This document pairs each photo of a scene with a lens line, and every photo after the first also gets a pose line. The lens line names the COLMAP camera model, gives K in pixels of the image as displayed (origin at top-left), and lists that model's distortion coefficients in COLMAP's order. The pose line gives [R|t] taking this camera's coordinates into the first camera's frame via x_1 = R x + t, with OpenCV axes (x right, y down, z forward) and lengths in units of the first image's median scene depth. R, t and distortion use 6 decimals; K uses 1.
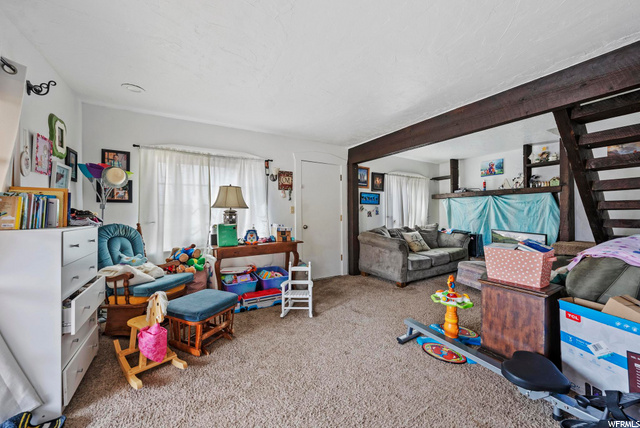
lens RADIAL K [[235.2, 0, 318.5], [0, 235.2, 210.1], [0, 0, 1]] dist [0.001799, 0.000131]
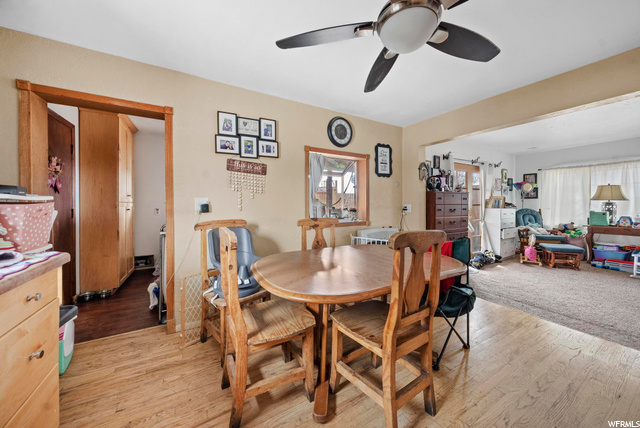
lens RADIAL K [[235.2, 0, 318.5], [0, 235.2, 210.1], [0, 0, 1]] dist [0.001799, 0.000131]
pose [[-0.007518, 0.030979, -0.999492, 0.793709], [0.017414, 0.999372, 0.030845, -0.017383], [0.999820, -0.017173, -0.008053, -0.549432]]
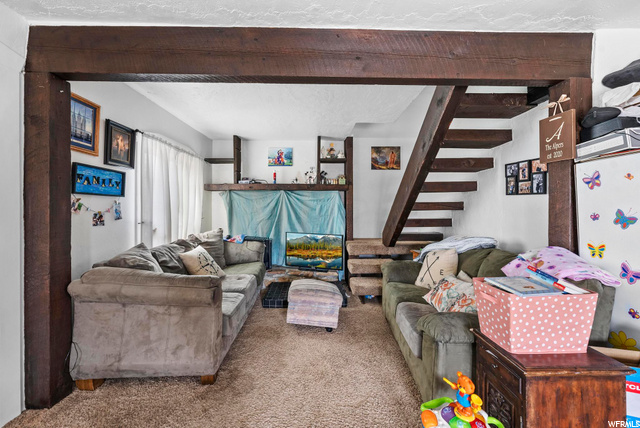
lens RADIAL K [[260.9, 0, 319.5], [0, 260.9, 203.5], [0, 0, 1]] dist [-0.000518, -0.000090]
pose [[0.491409, 0.012322, 0.870842, 0.011852], [-0.011194, 0.999907, -0.007831, -0.012217], [-0.870857, -0.005900, 0.491501, 0.482692]]
